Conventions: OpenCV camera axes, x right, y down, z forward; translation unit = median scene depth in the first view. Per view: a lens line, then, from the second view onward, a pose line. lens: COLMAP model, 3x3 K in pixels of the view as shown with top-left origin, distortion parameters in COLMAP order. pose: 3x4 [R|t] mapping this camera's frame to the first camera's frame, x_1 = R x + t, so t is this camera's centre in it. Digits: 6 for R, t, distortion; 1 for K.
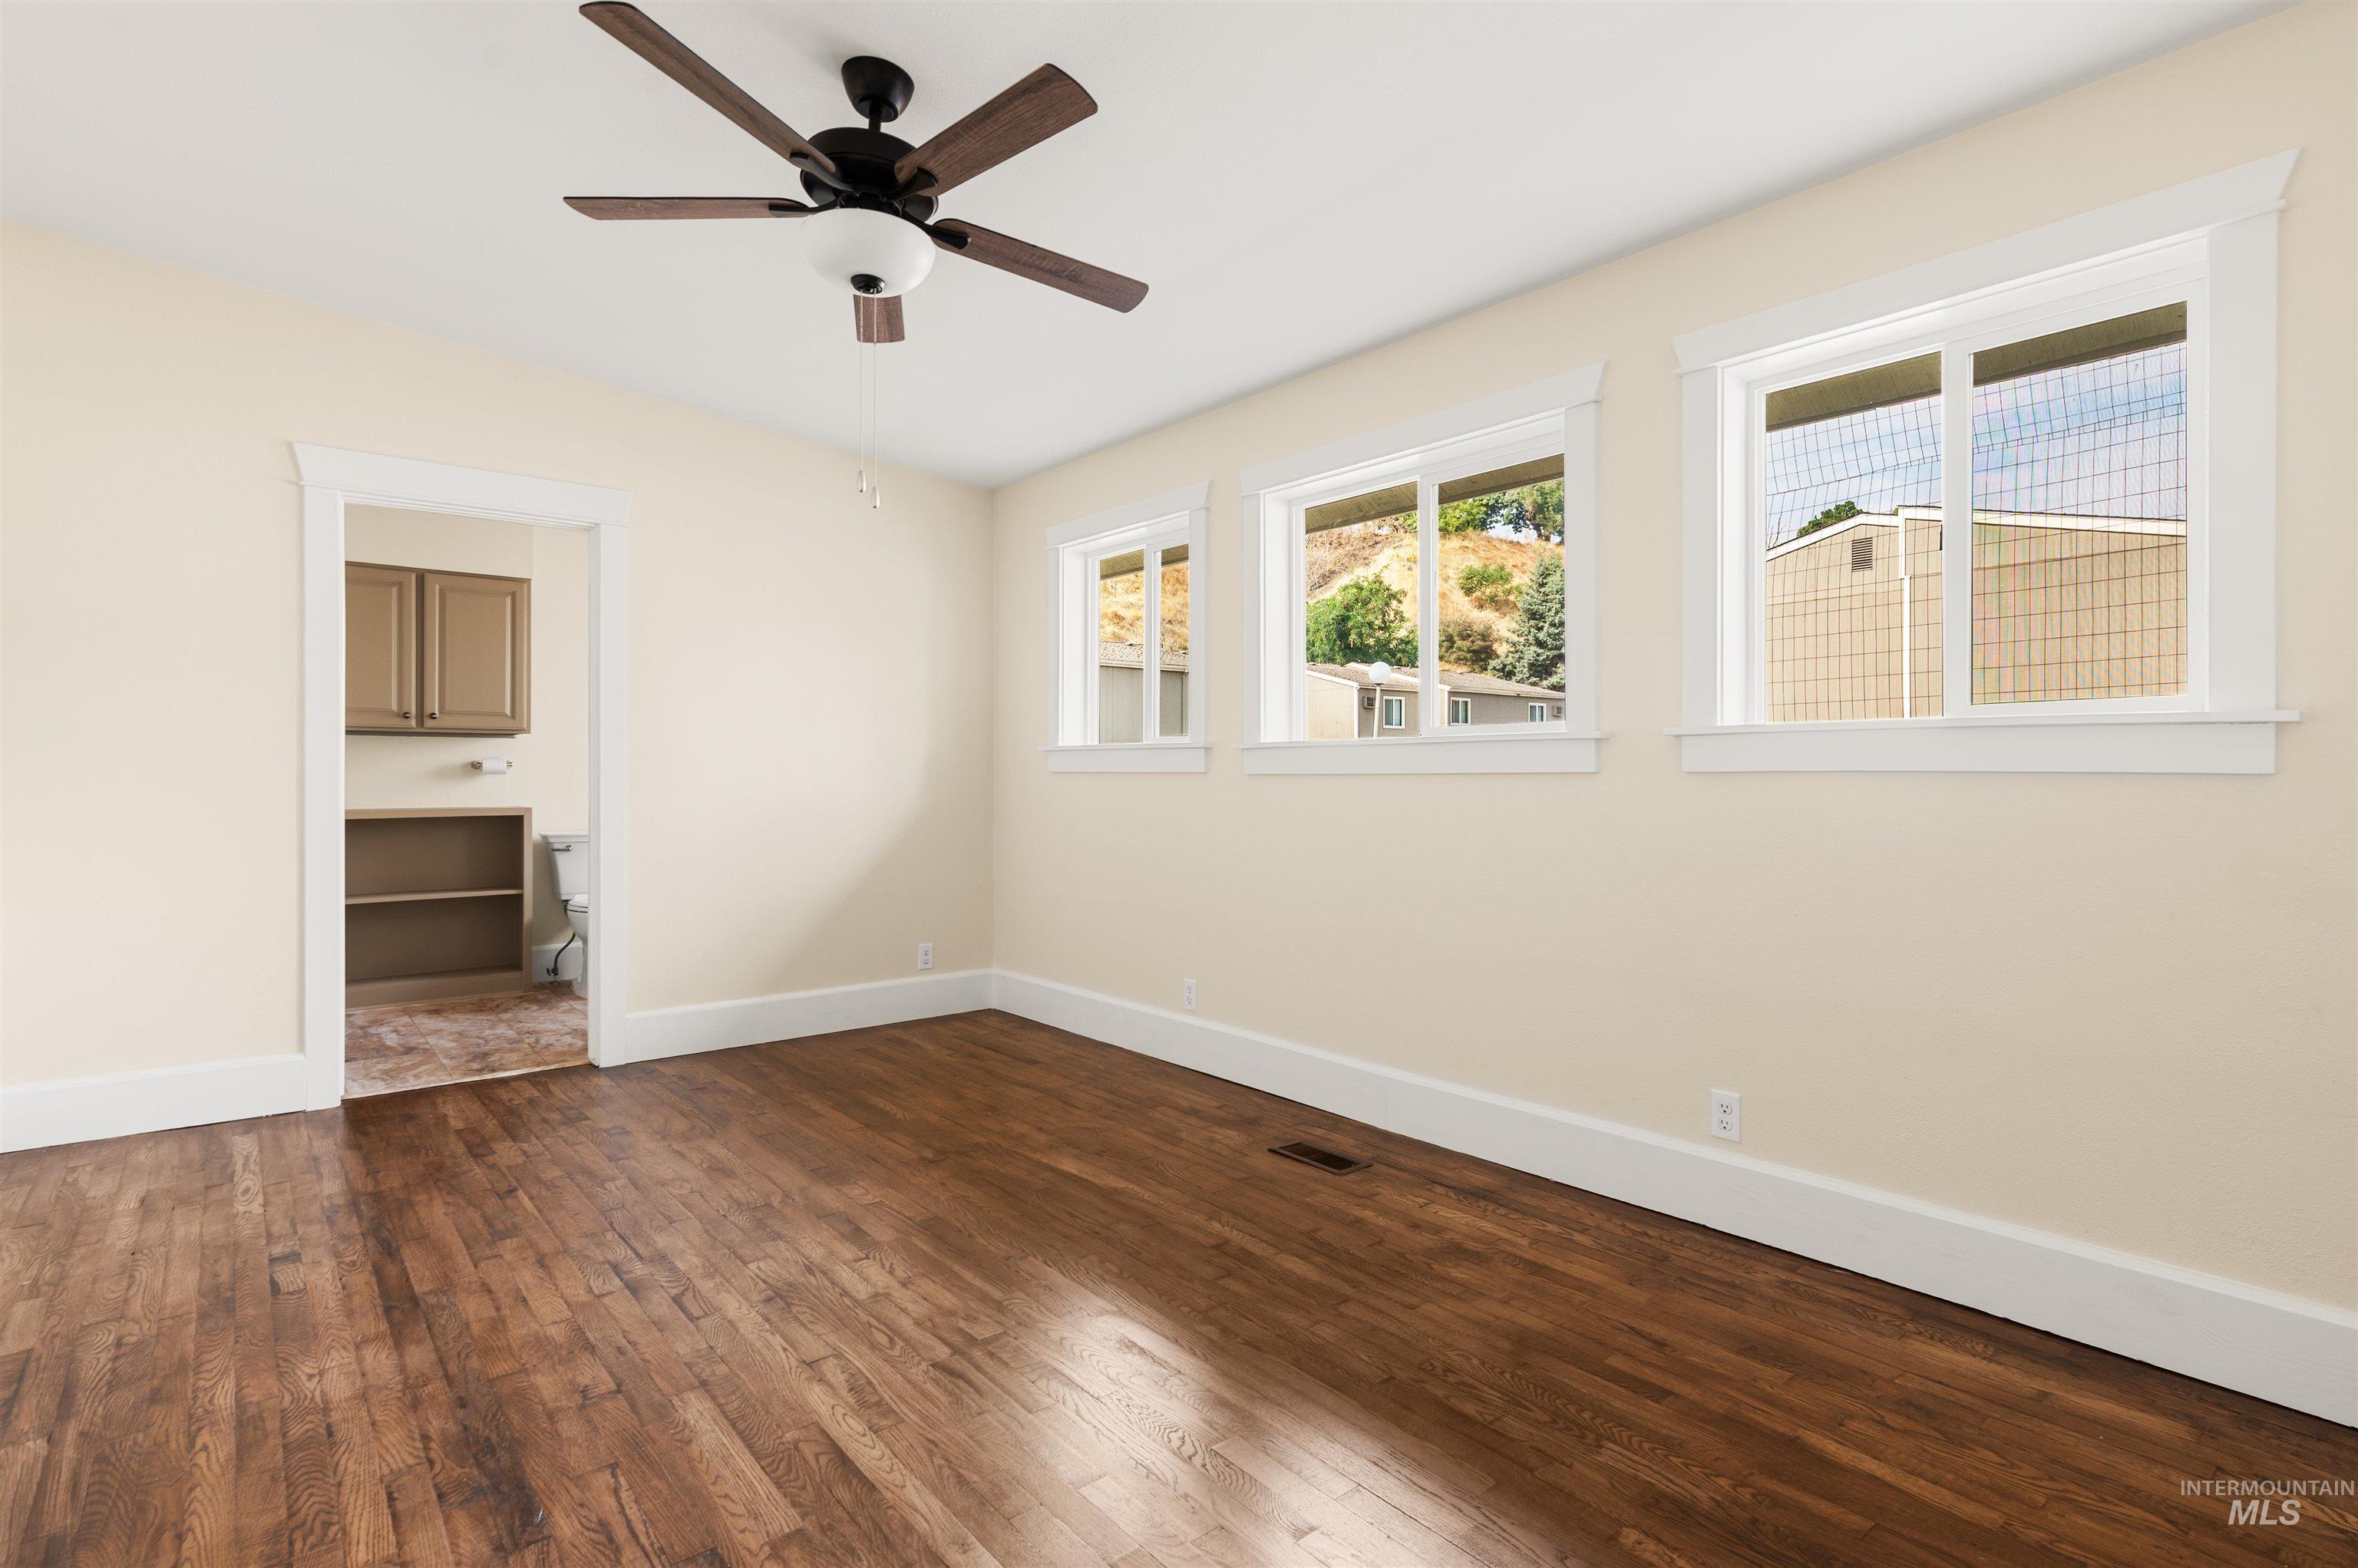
lens RADIAL K [[1140.1, 0, 1193.6], [0, 1140.1, 783.7], [0, 0, 1]] dist [-0.004141, 0.000800]
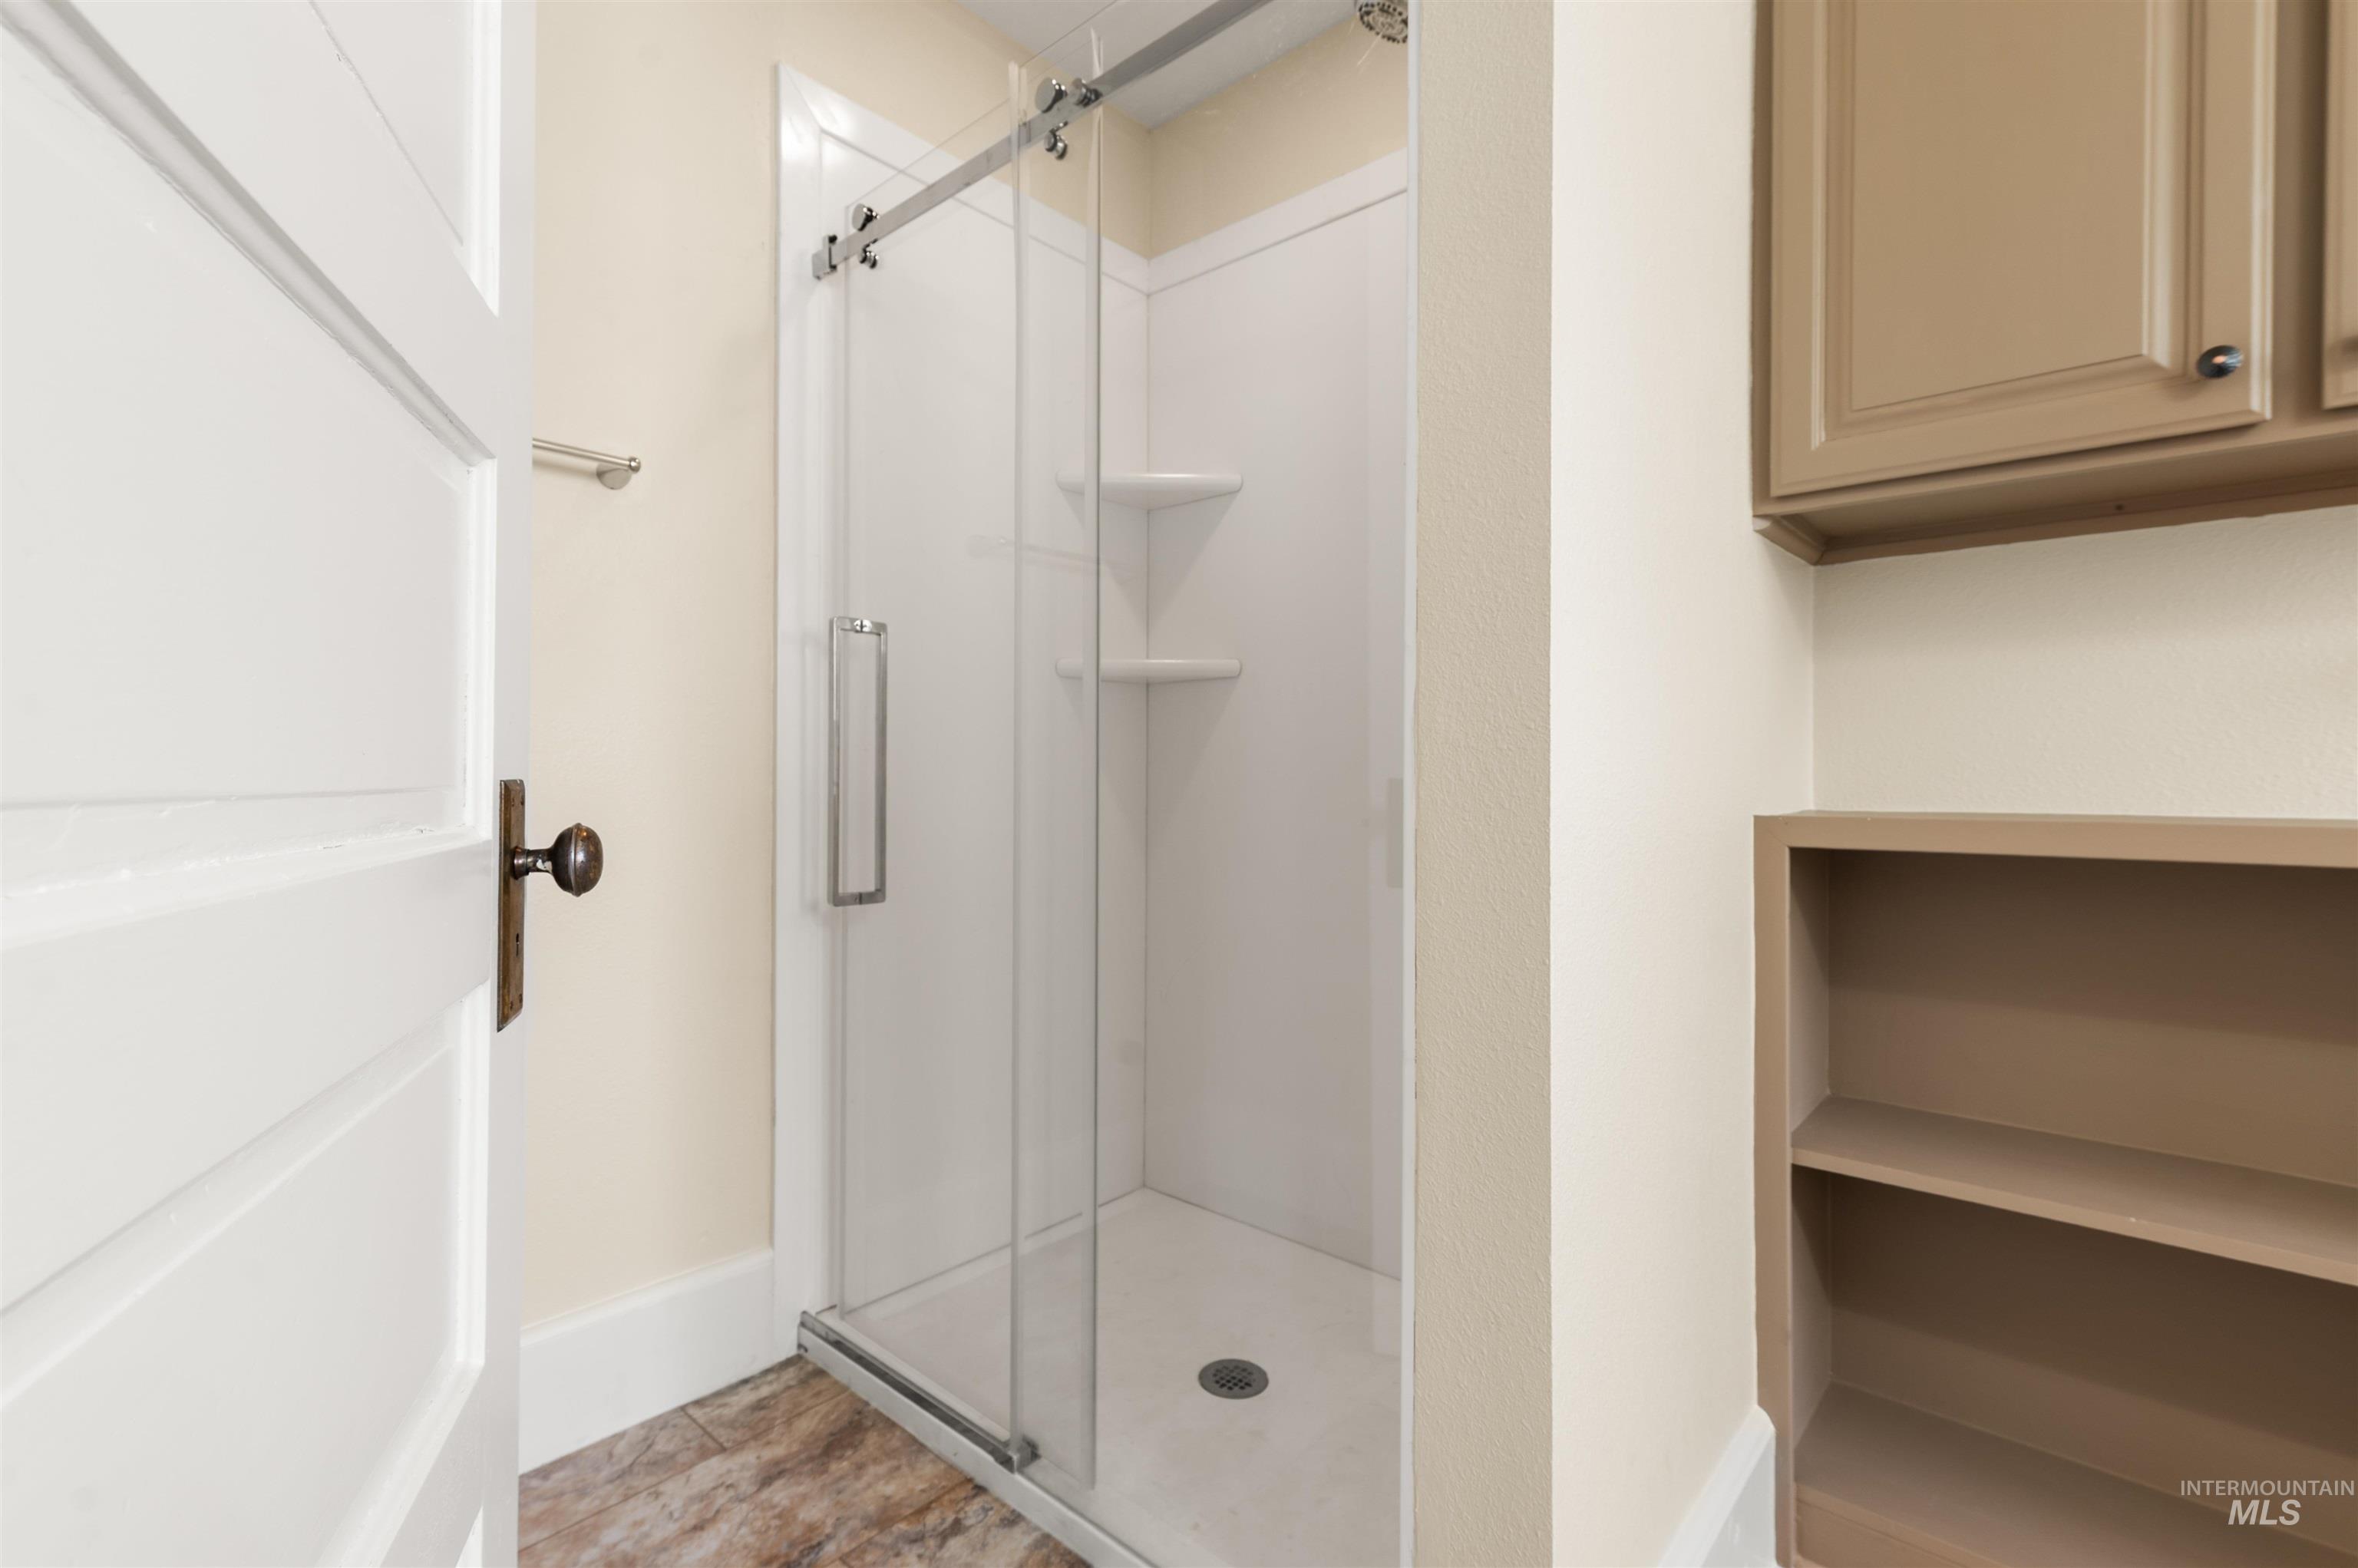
lens RADIAL K [[1043.1, 0, 1177.3], [0, 1043.1, 782.0], [0, 0, 1]] dist [0.011274, 0.000062]
pose [[0.135731, 0.001821, -0.990744, -0.842239], [-0.004369, 0.999990, 0.001240, 0.030010], [0.990736, 0.004160, 0.135738, 1.258420]]
